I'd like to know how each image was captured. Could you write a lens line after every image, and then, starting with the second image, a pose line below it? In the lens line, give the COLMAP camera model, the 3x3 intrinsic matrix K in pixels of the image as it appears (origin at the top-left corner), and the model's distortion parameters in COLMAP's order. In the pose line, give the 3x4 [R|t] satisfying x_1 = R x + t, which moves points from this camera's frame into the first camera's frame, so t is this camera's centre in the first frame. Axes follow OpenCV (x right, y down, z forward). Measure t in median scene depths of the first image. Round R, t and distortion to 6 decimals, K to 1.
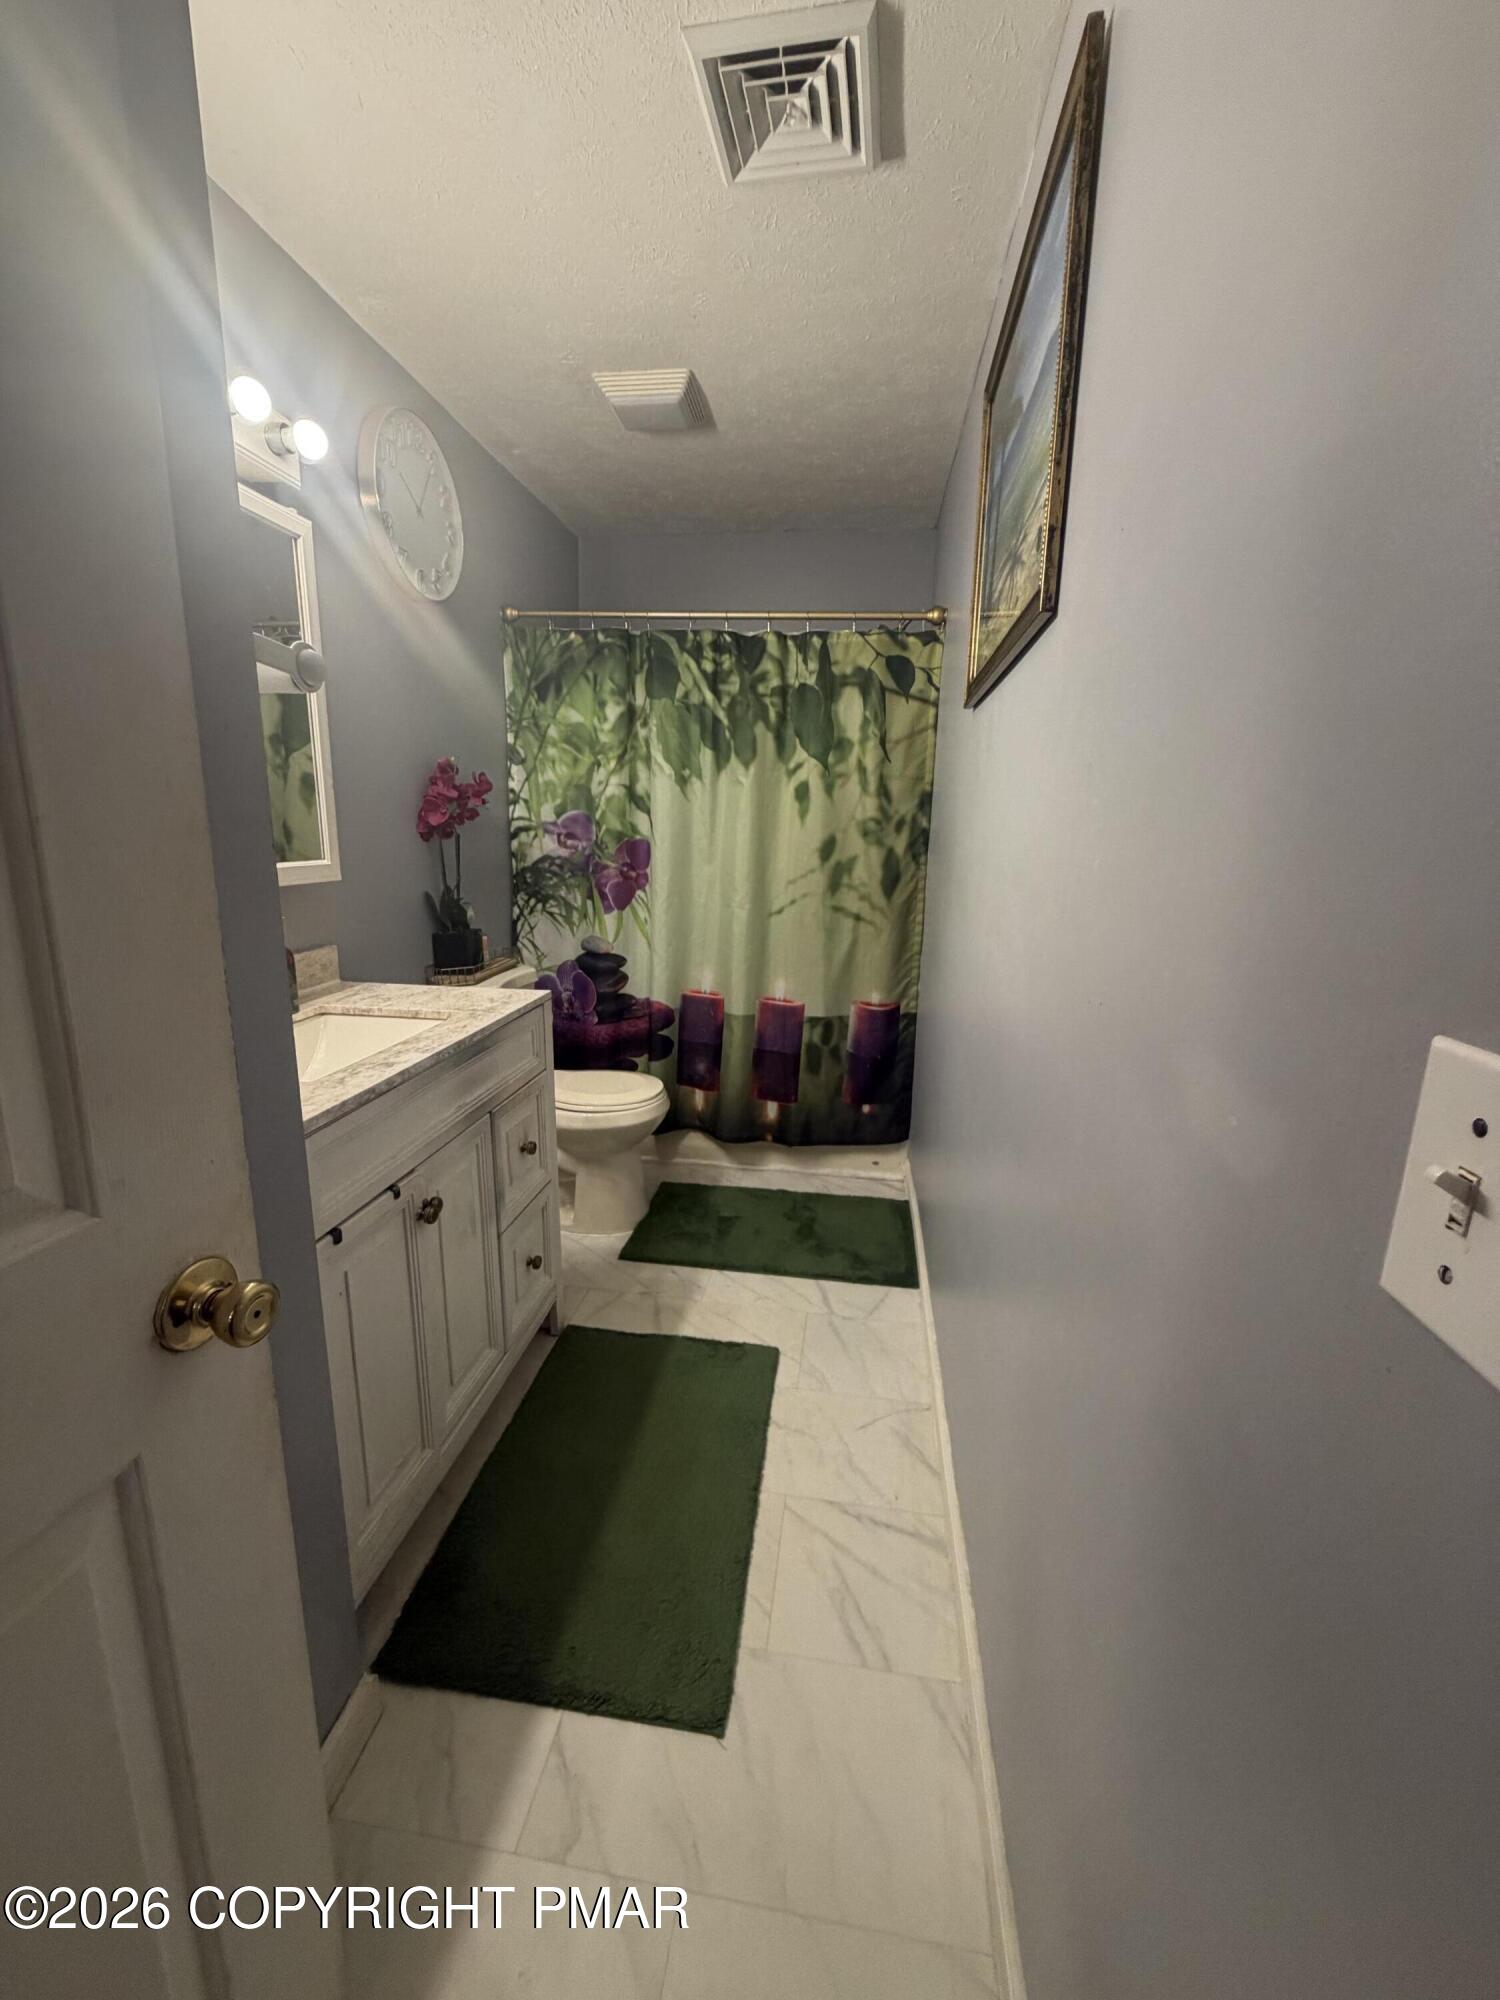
lens RADIAL K [[794.5, 0, 742.0], [0, 794.5, 1001.4], [0, 0, 1]] dist [-0.003539, 0.000366]
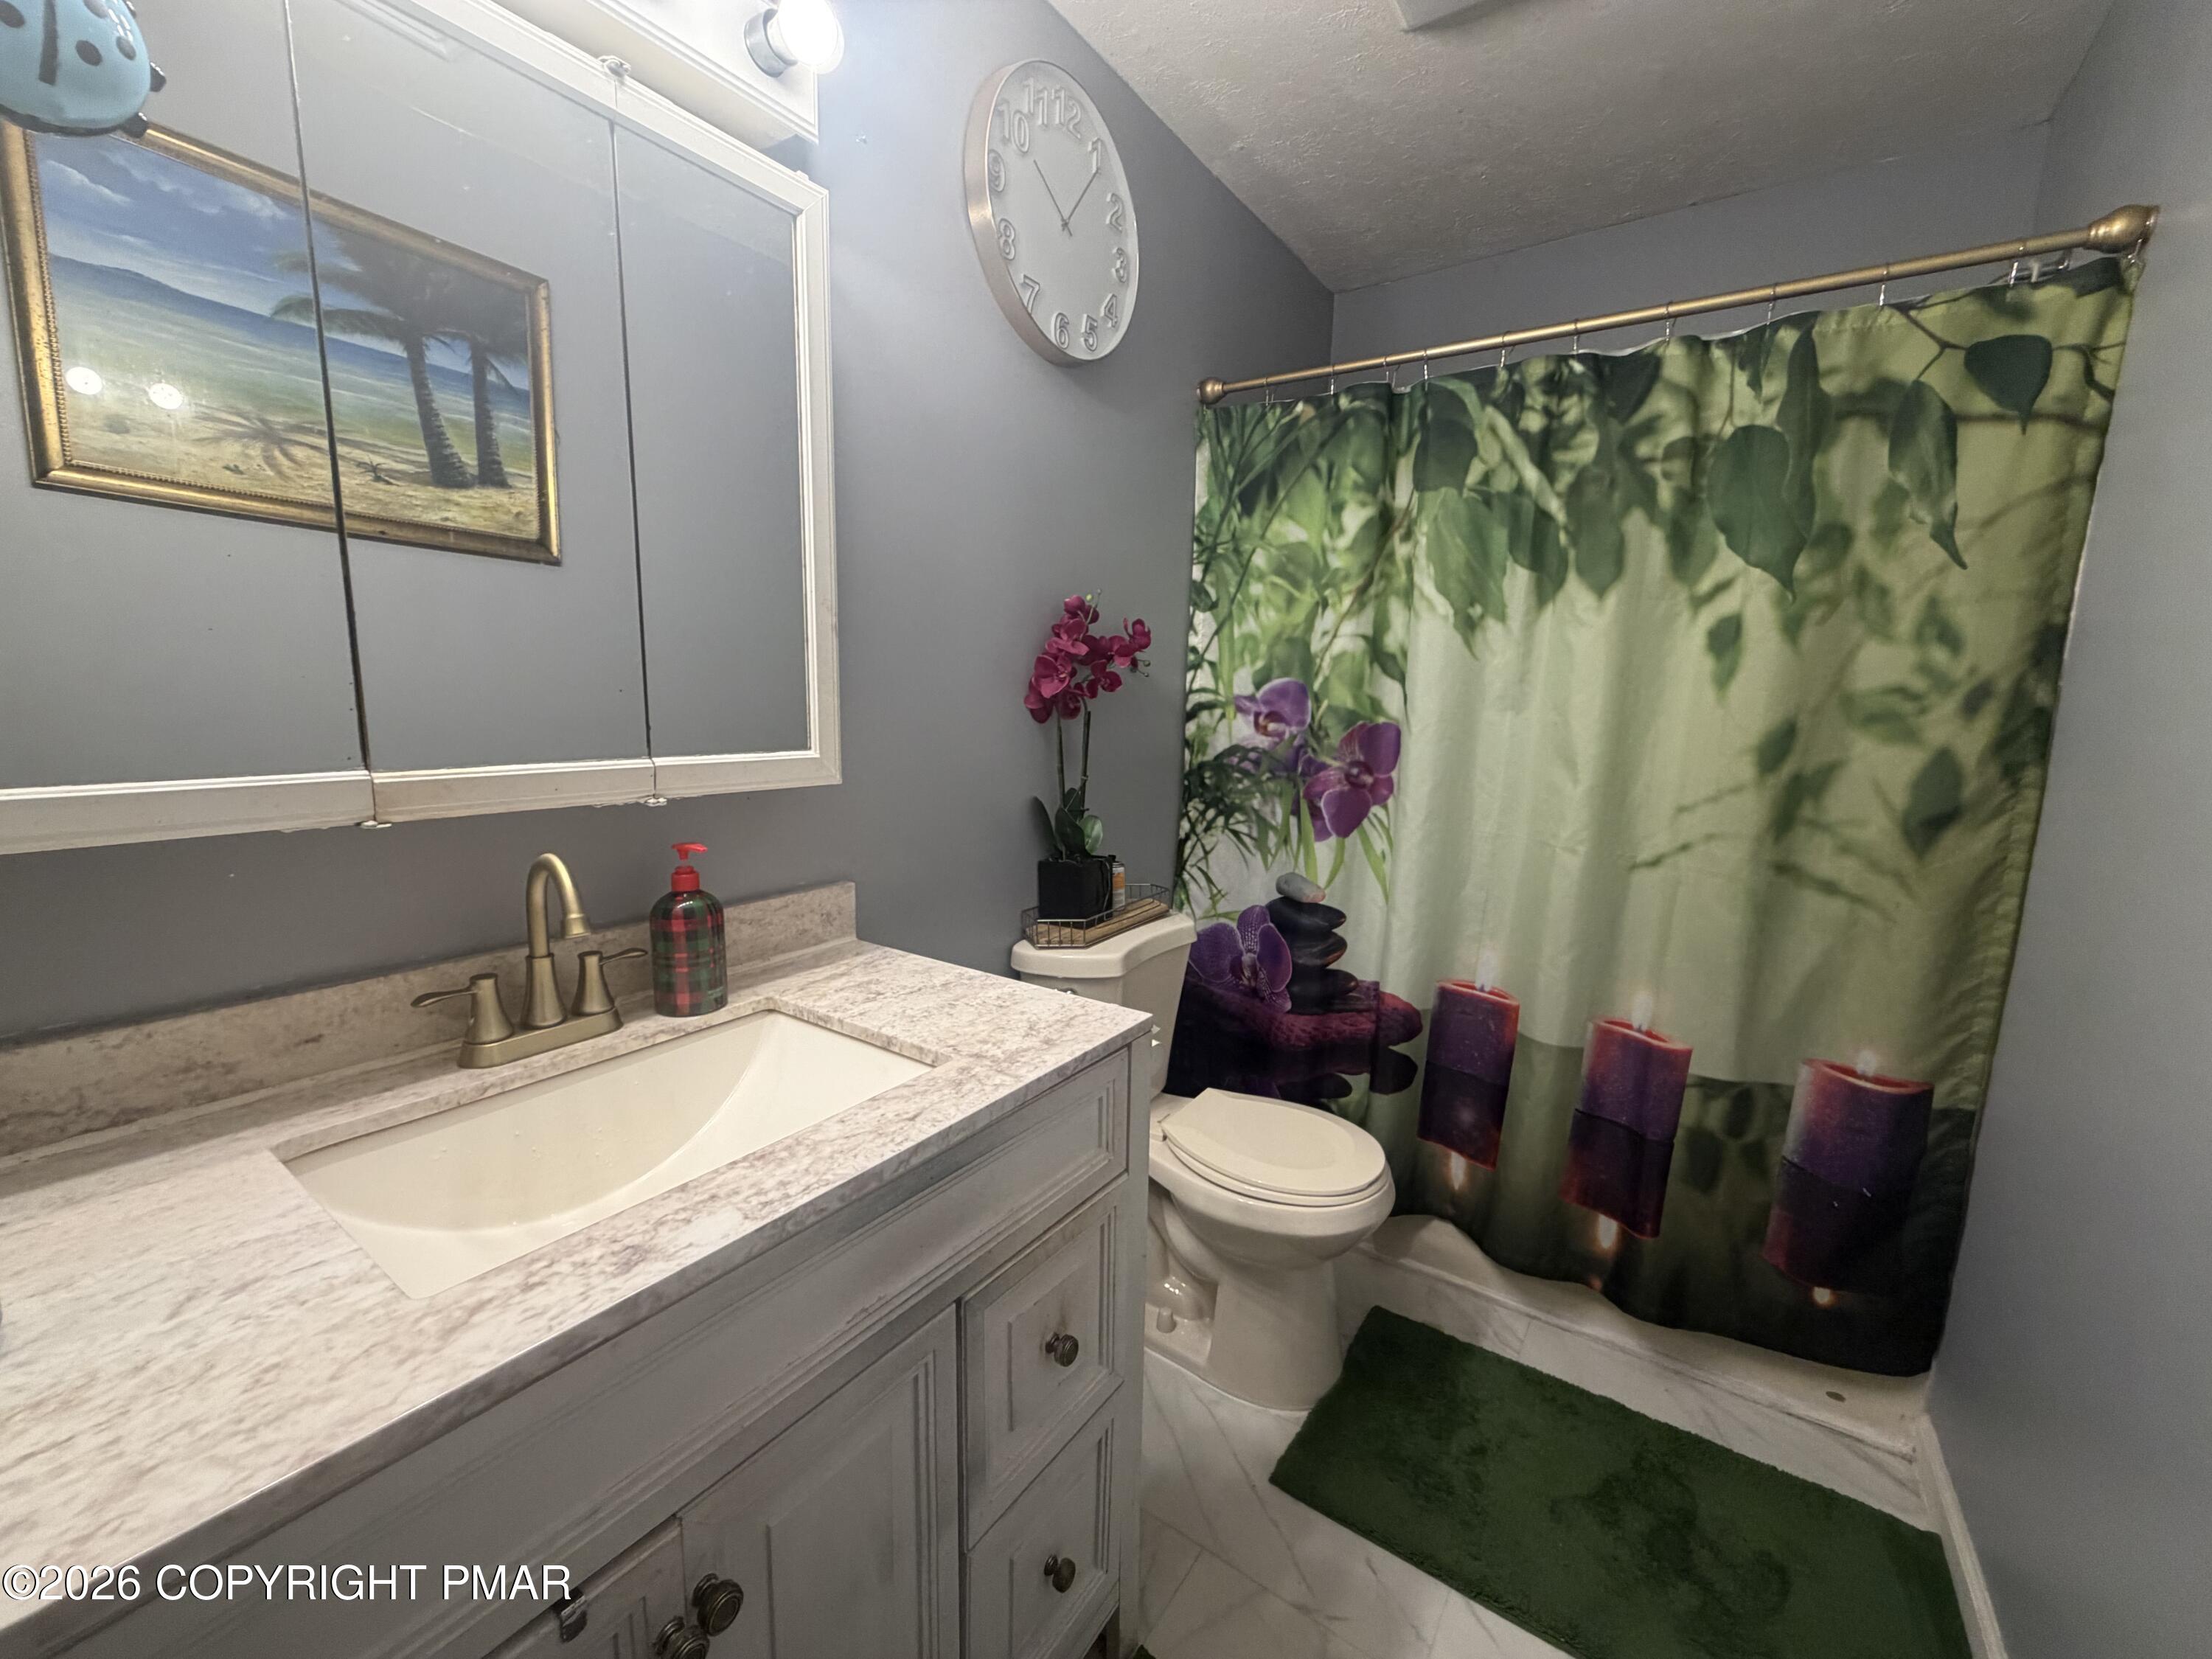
lens RADIAL K [[878.7, 0, 1092.3], [0, 878.7, 827.1], [0, 0, 1]] dist [-0.003539, 0.000366]
pose [[0.890742, 0.069099, -0.449226, -0.022510], [-0.105530, 0.992808, -0.056537, -0.069167], [0.442089, 0.097767, 0.891627, 0.333518]]
